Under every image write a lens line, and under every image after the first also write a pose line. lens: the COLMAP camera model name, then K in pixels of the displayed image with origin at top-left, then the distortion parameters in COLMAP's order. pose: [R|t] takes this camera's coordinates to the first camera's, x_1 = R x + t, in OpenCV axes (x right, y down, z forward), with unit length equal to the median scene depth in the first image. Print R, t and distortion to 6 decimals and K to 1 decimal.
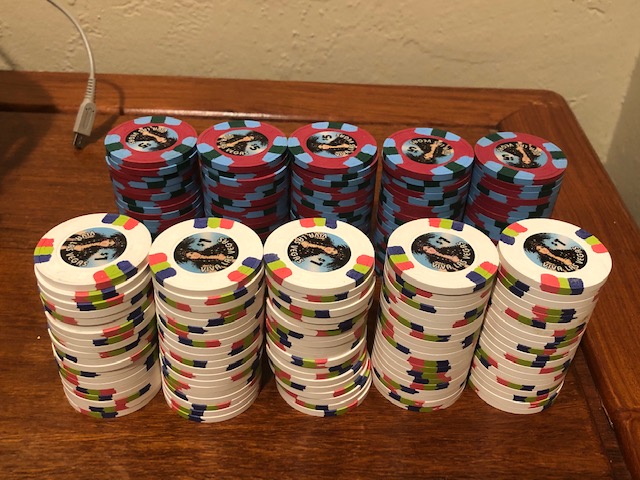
lens RADIAL K [[673.4, 0, 319.9], [0, 673.4, 240.7], [0, 0, 1]] dist [-0.030737, 0.000000]
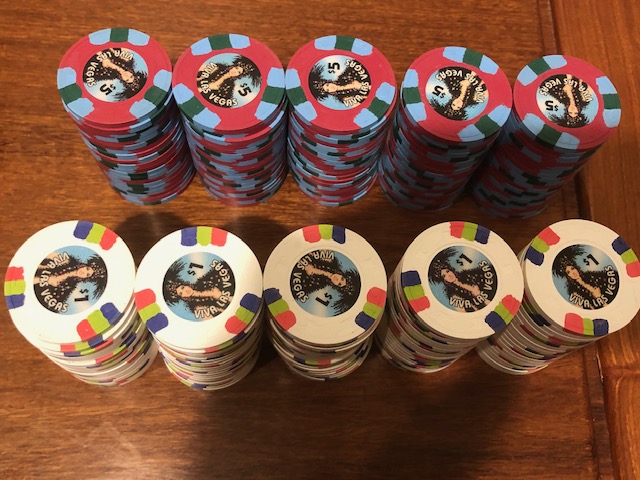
lens RADIAL K [[673.4, 0, 321.3], [0, 673.4, 240.6], [0, 0, 1]] dist [-0.030737, 0.000000]
pose [[0.999566, 0.008050, 0.028340, -0.029102], [-0.021302, 0.861988, 0.506481, -0.434954], [-0.020352, -0.506865, 0.861785, 0.231305]]
